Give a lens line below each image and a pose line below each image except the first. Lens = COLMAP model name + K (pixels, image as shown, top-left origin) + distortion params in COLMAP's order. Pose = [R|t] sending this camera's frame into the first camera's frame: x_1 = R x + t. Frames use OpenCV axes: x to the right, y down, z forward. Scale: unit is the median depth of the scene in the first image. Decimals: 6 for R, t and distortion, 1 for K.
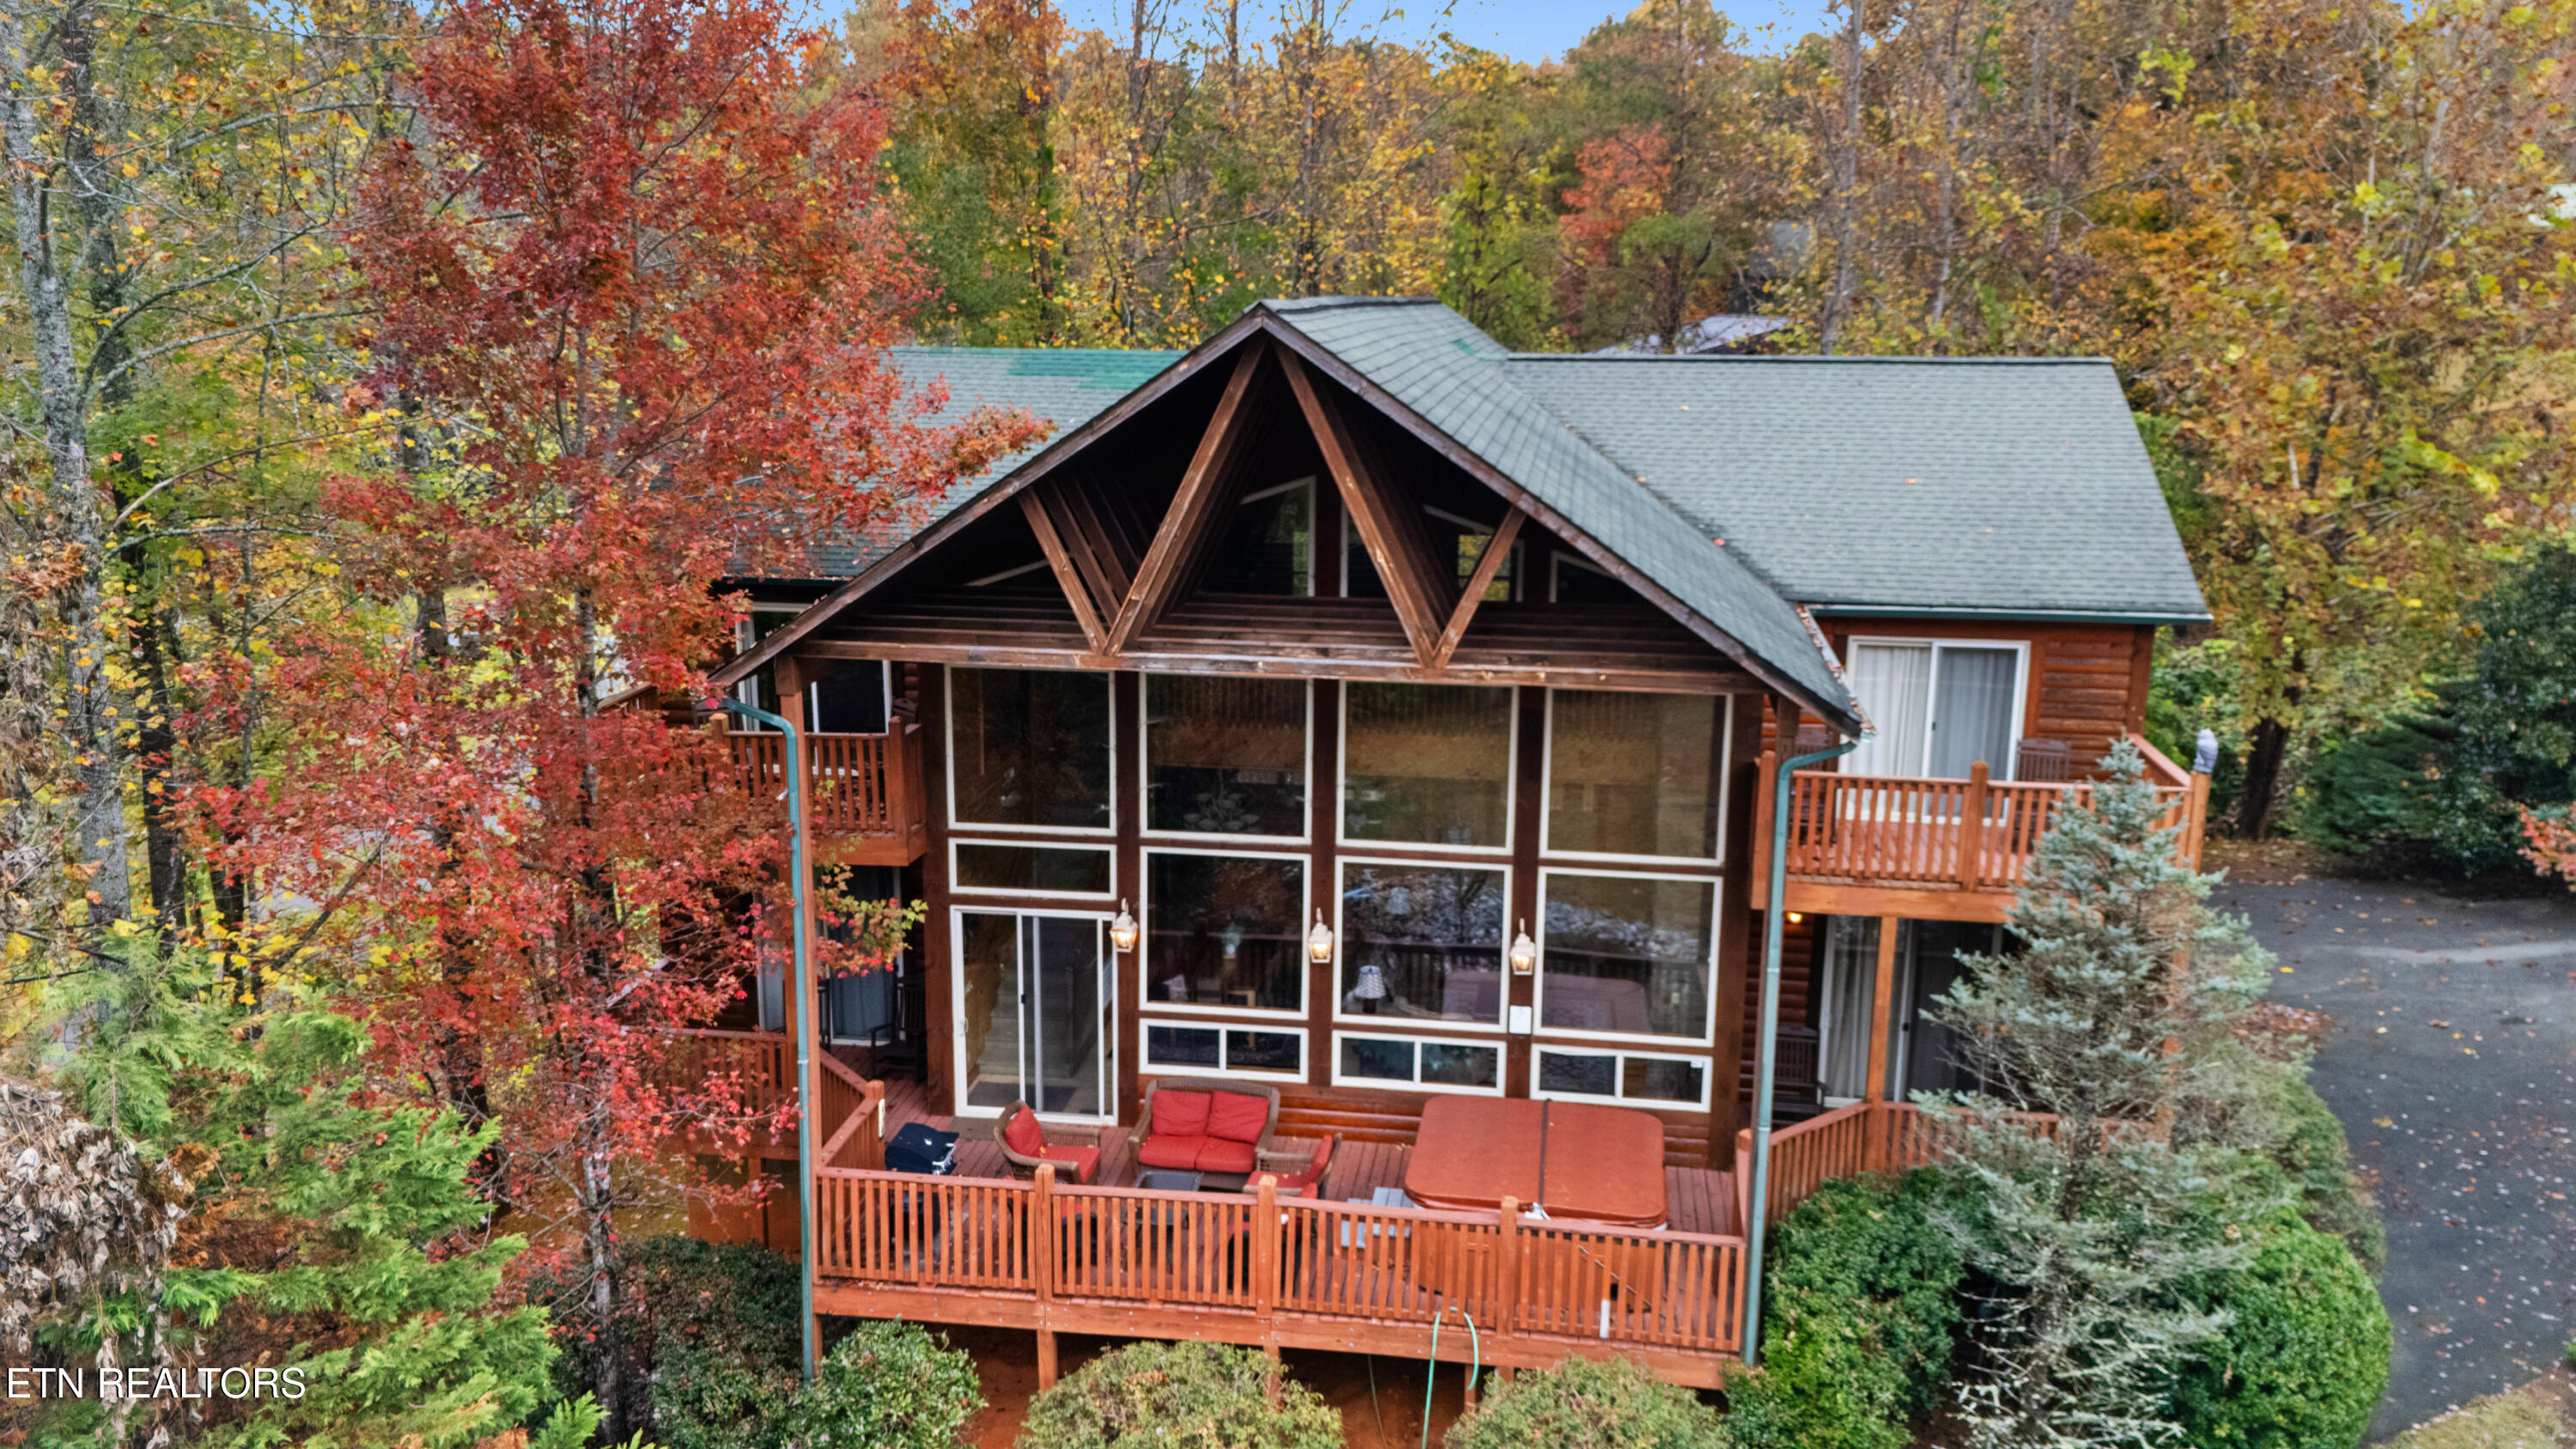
lens RADIAL K [[1887.6, 0, 1288.0], [0, 1887.6, 724.5], [0, 0, 1]] dist [0.083212, -0.095550]
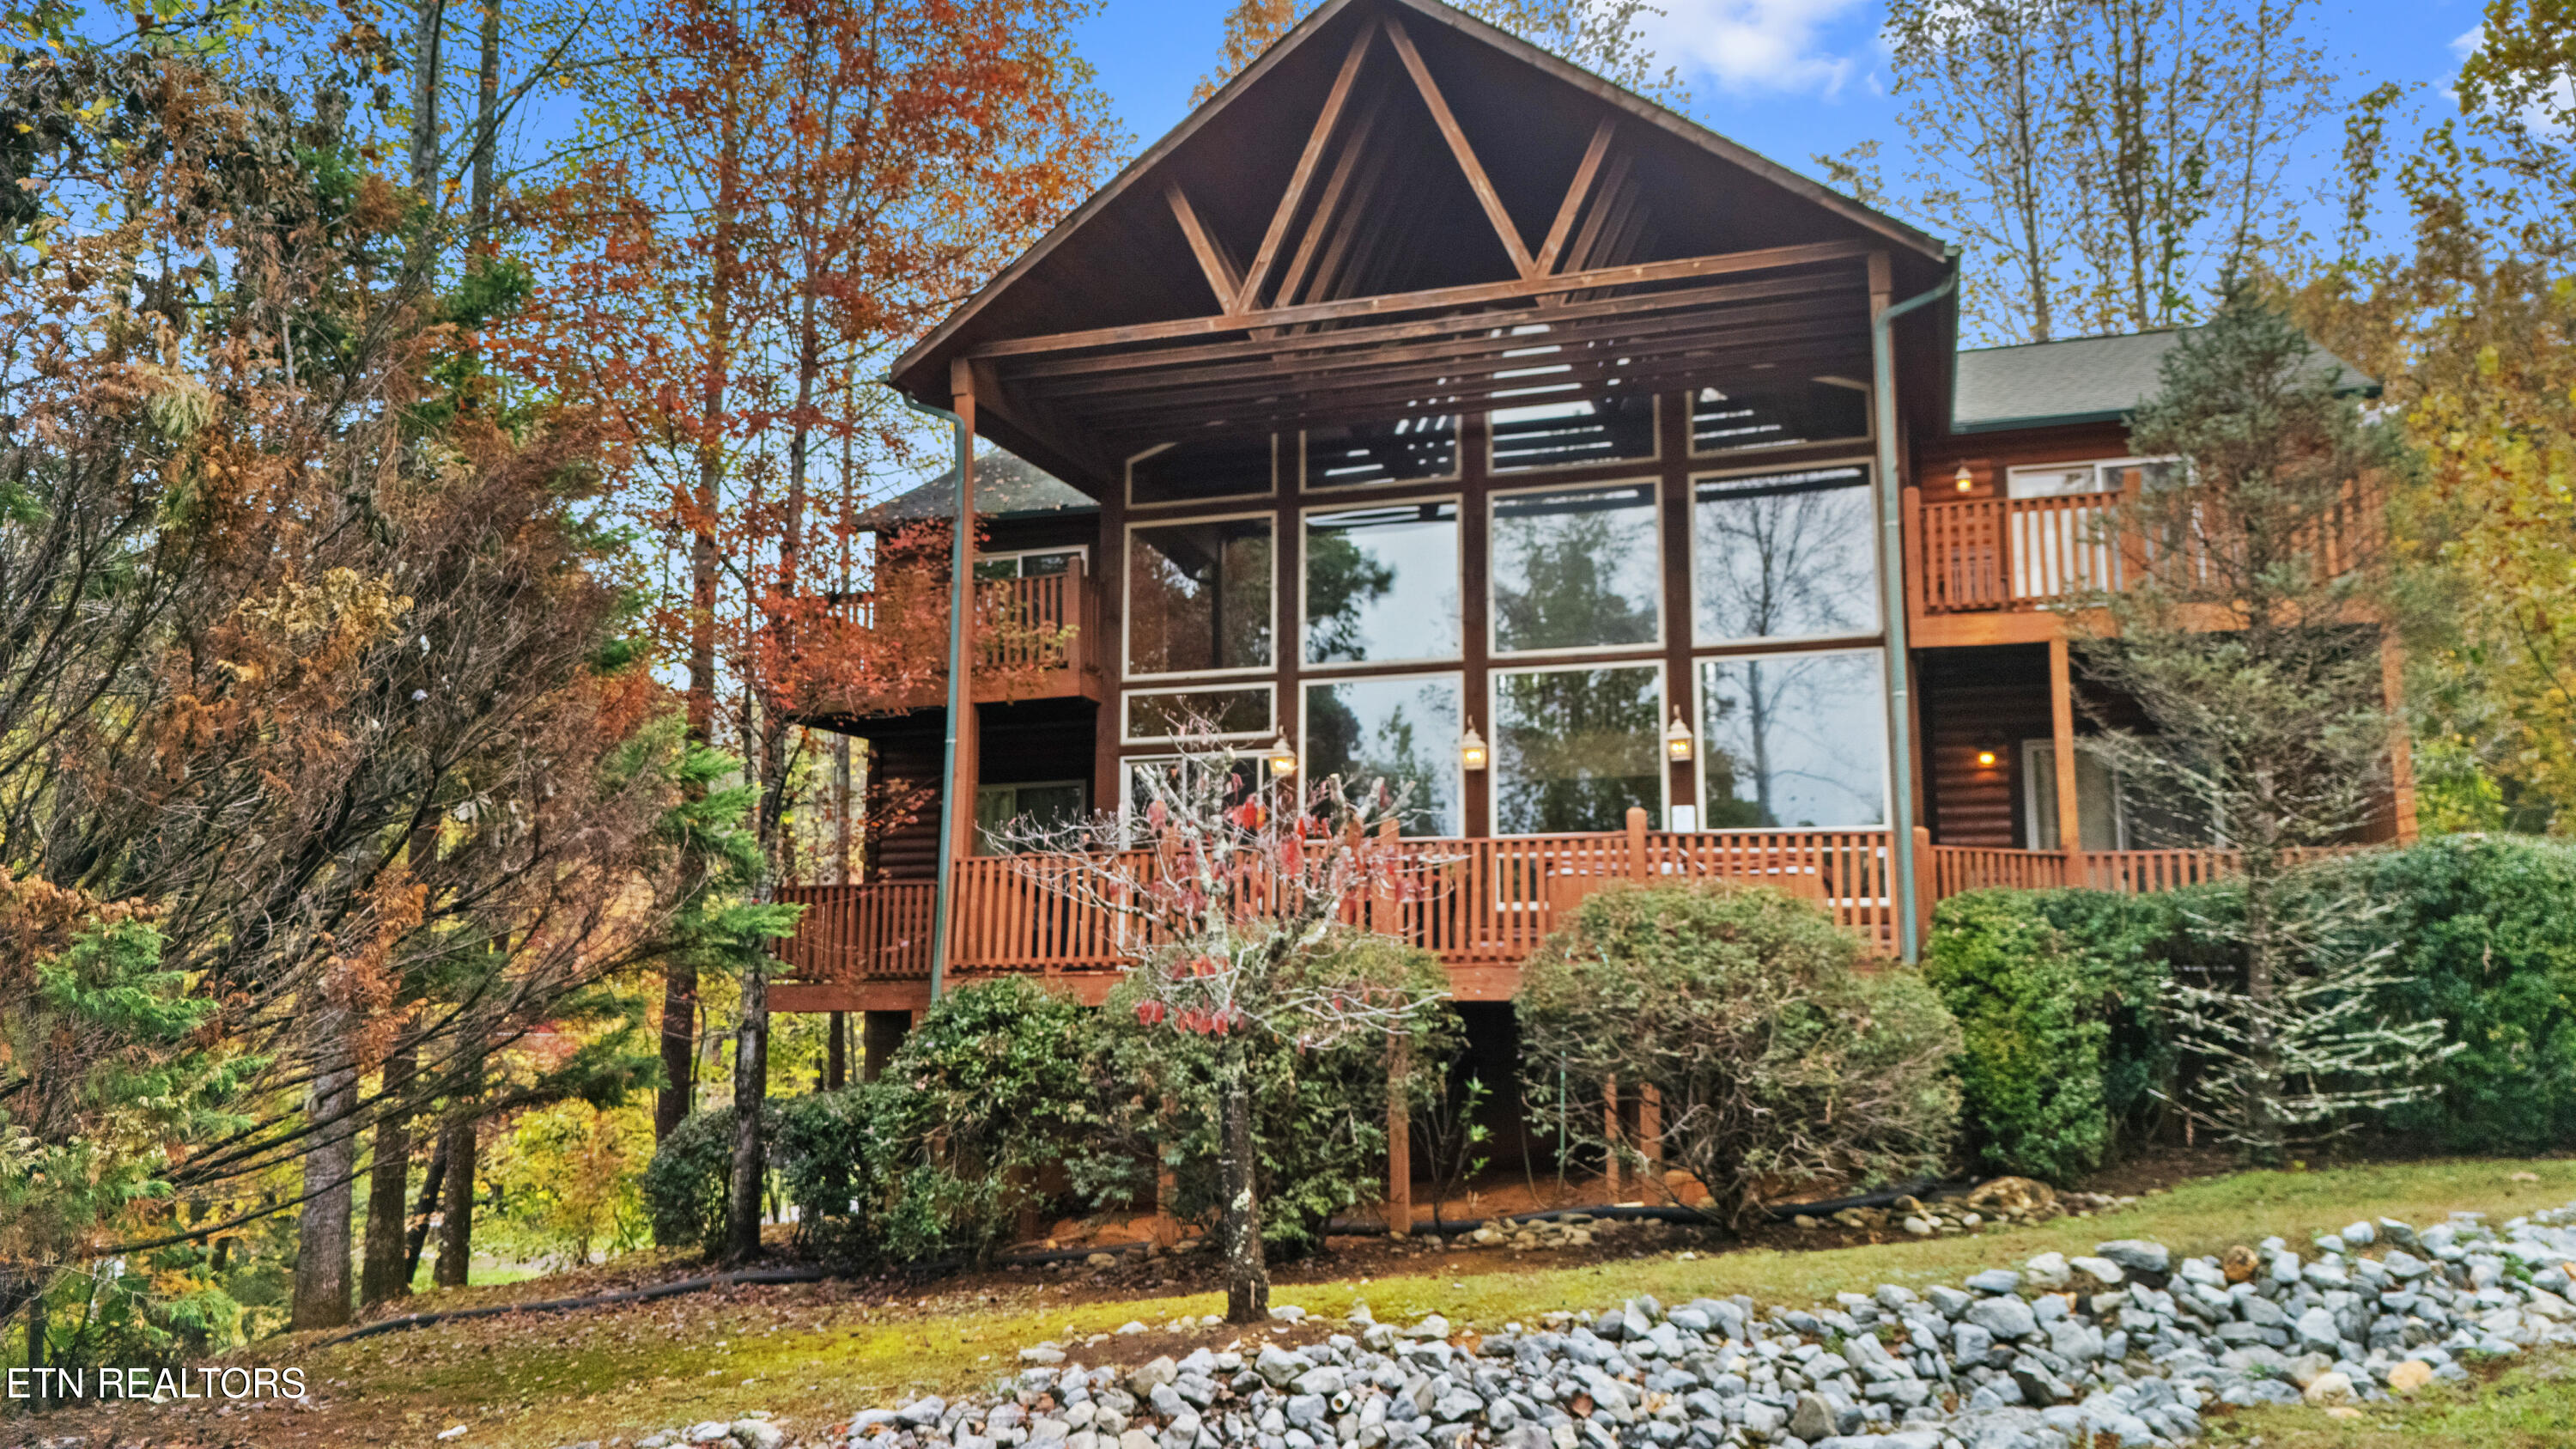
lens RADIAL K [[1887.6, 0, 1288.0], [0, 1887.6, 724.5], [0, 0, 1]] dist [0.083212, -0.095550]
pose [[0.986260, -0.031023, -0.162259, 0.083615], [-0.029090, 0.934246, -0.355440, 0.465937], [0.162617, 0.355277, 0.920508, 0.066765]]
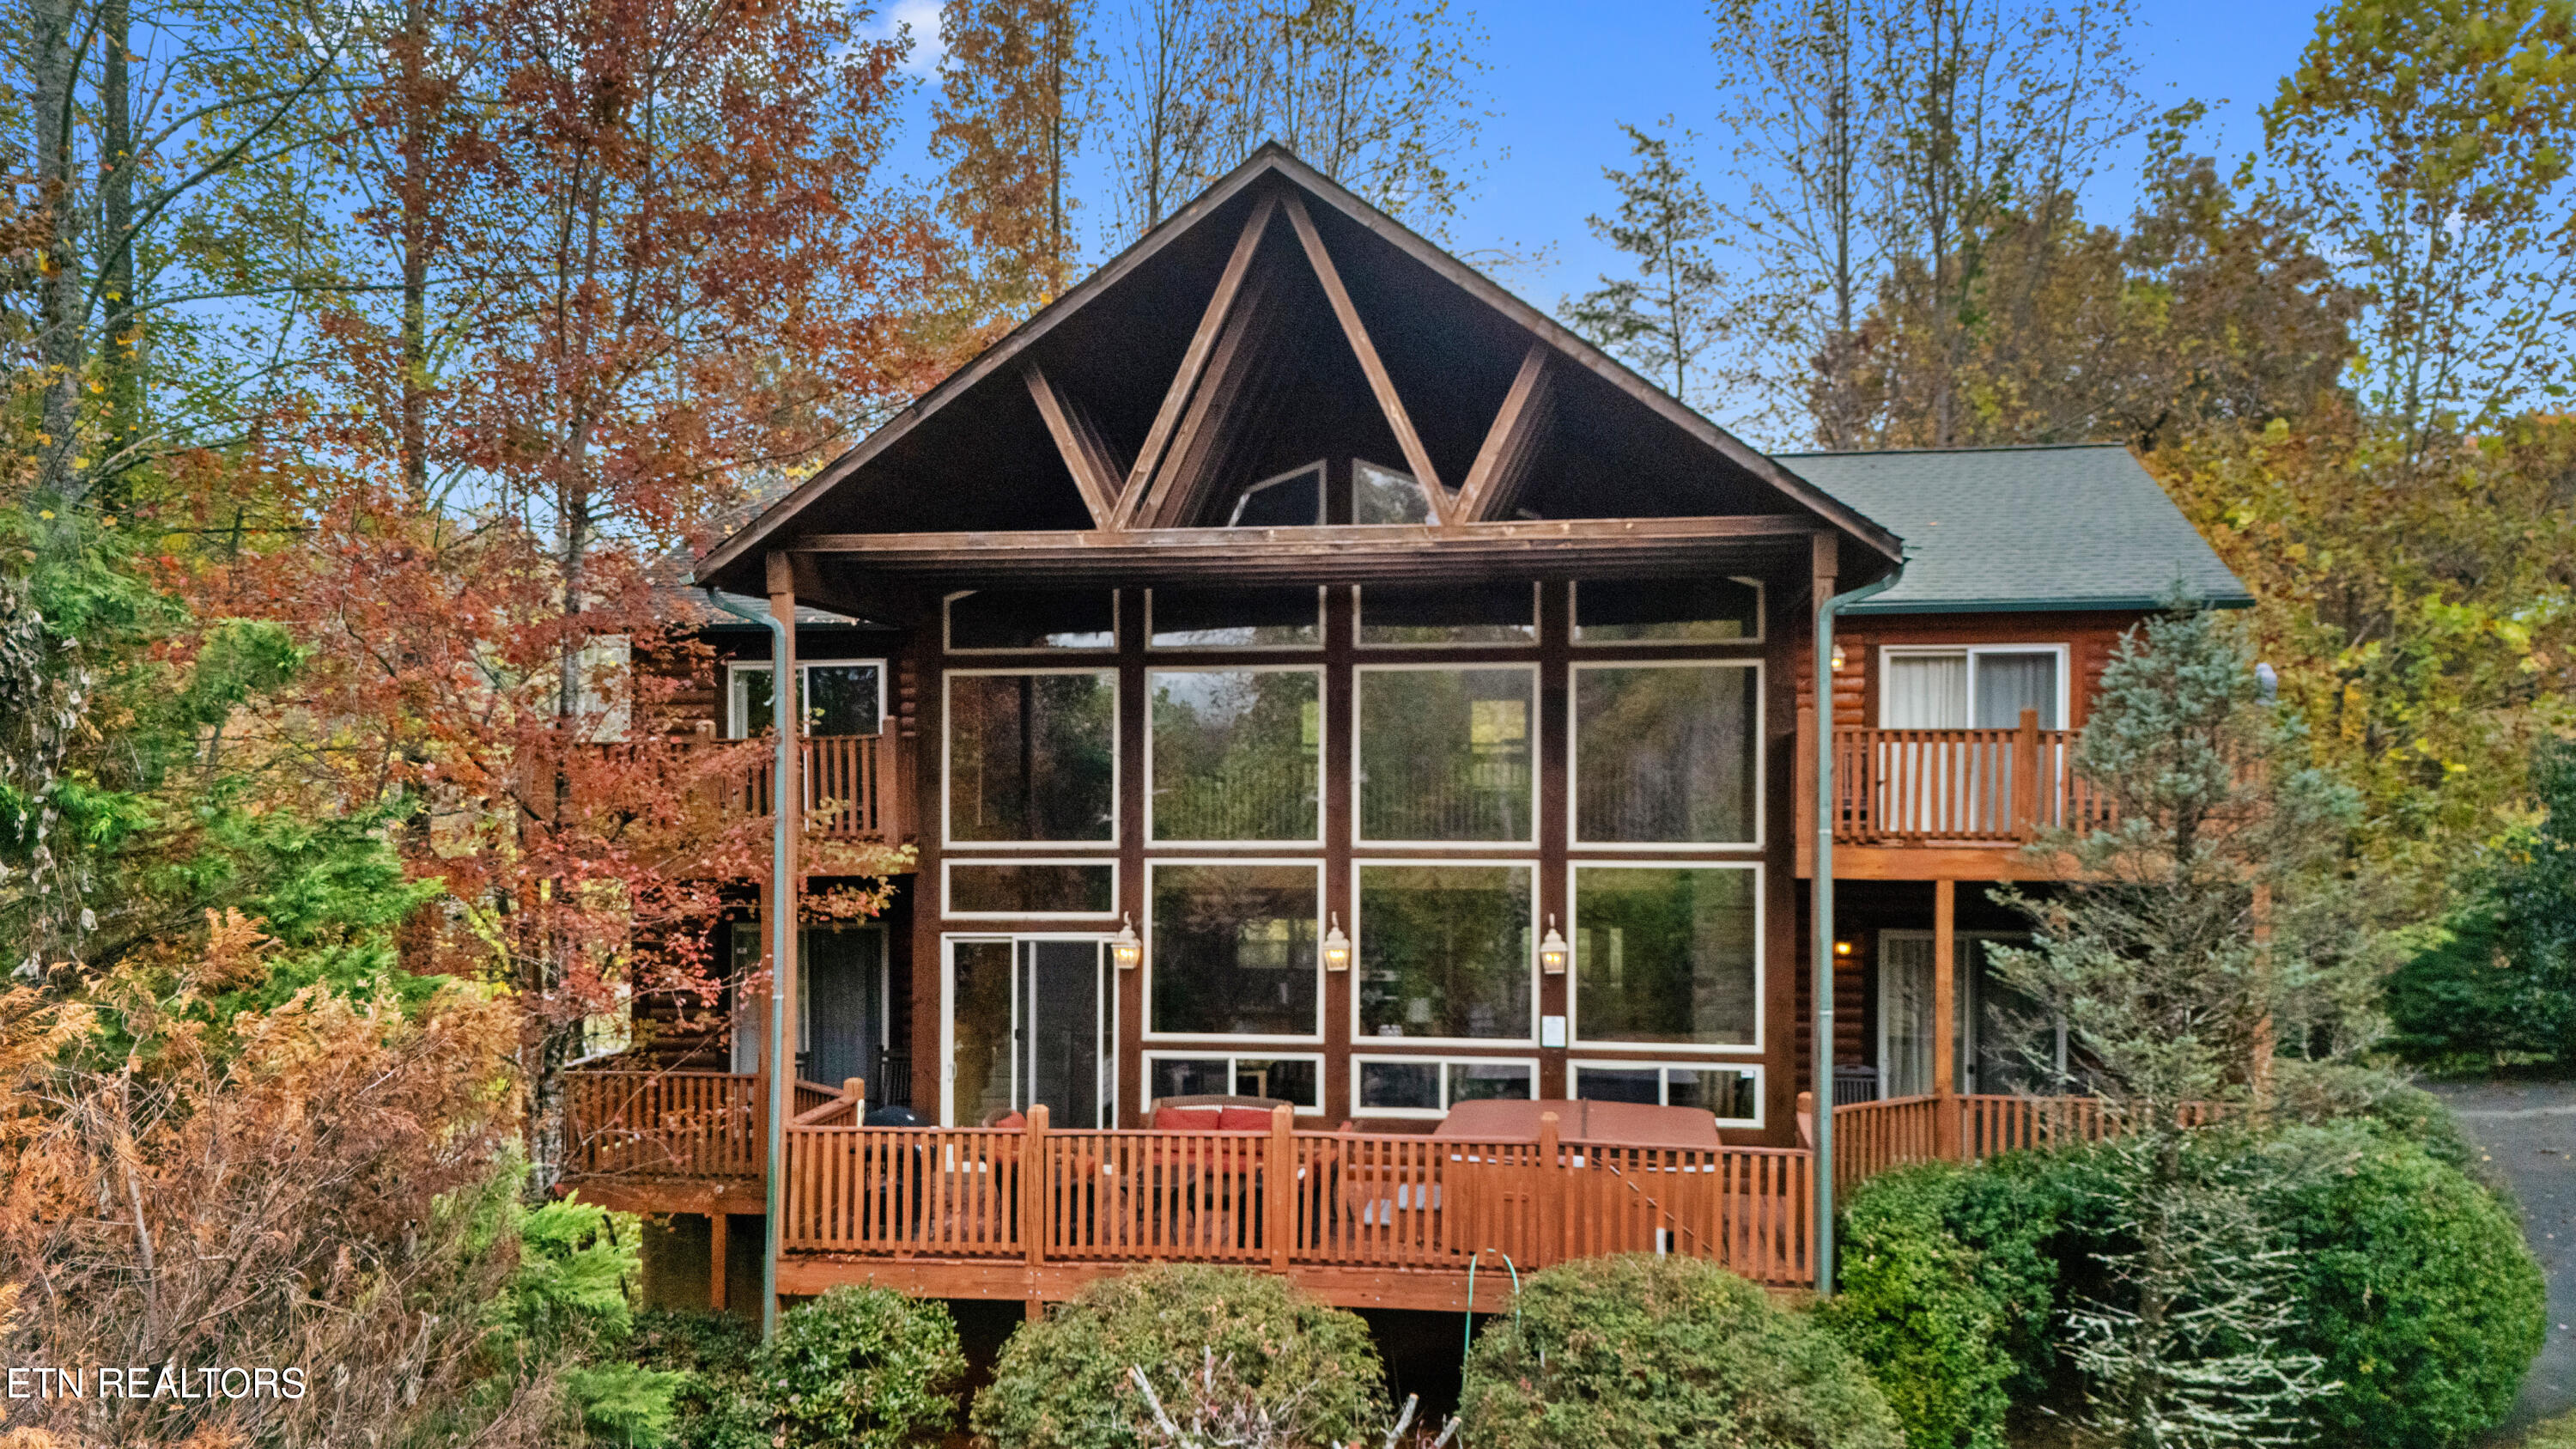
lens RADIAL K [[1924.8, 0, 1290.5], [0, 1924.8, 827.3], [0, 0, 1]] dist [0.087506, -0.106847]
pose [[0.999968, -0.007928, -0.001072, -0.004188], [0.007531, 0.978099, -0.208002, 0.258027], [0.002698, 0.207987, 0.978128, 0.057137]]
